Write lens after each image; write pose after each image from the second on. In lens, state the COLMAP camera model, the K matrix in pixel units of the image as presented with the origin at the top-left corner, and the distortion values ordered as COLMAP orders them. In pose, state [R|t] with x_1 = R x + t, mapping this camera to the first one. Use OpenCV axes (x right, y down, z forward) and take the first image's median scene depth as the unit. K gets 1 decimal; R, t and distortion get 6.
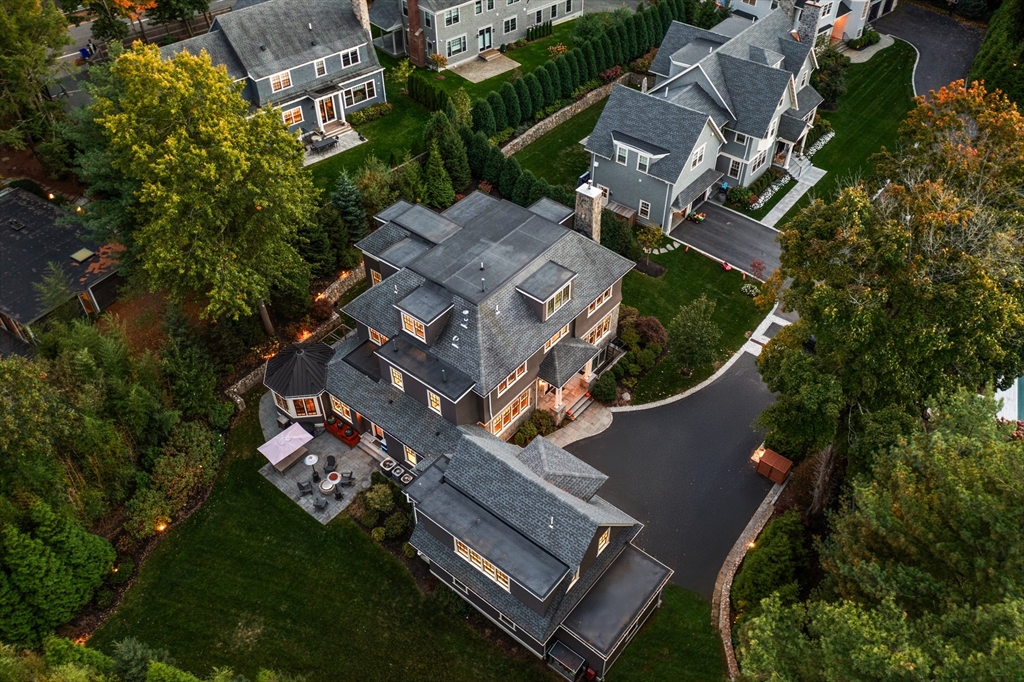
lens RADIAL K [[823.8, 0, 512.2], [0, 823.8, 341.3], [0, 0, 1]] dist [0.001922, -0.000085]
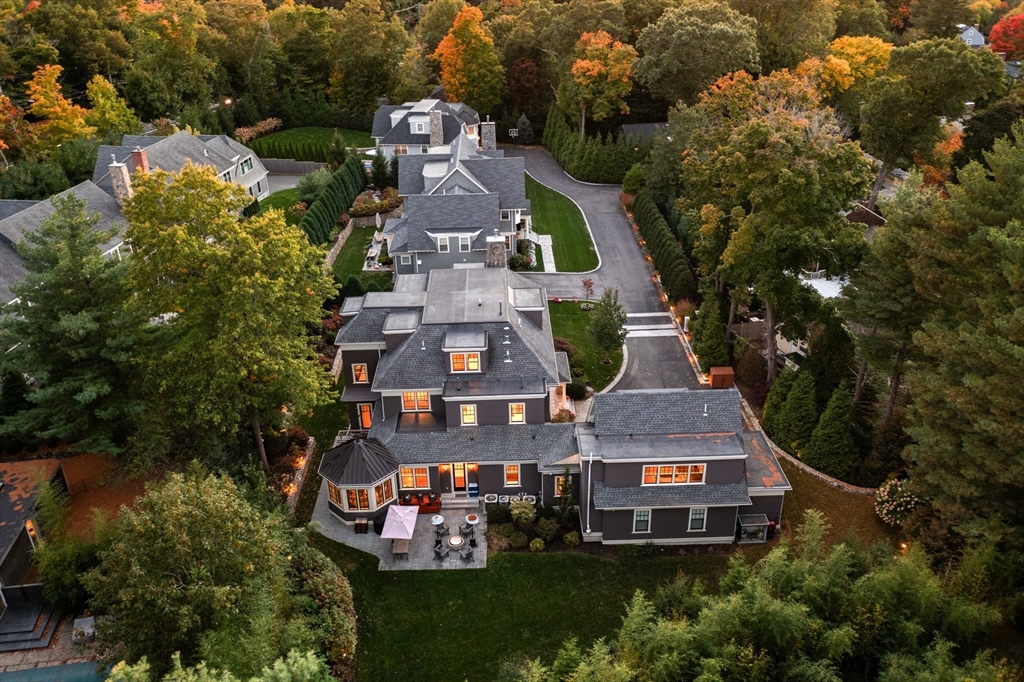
lens RADIAL K [[823.8, 0, 511.8], [0, 823.8, 340.9], [0, 0, 1]] dist [0.001922, -0.000085]
pose [[0.755496, -0.299726, 0.582571, -0.528083], [0.457074, 0.878193, -0.140927, 0.105205], [-0.469370, 0.372748, 0.800469, 0.075619]]
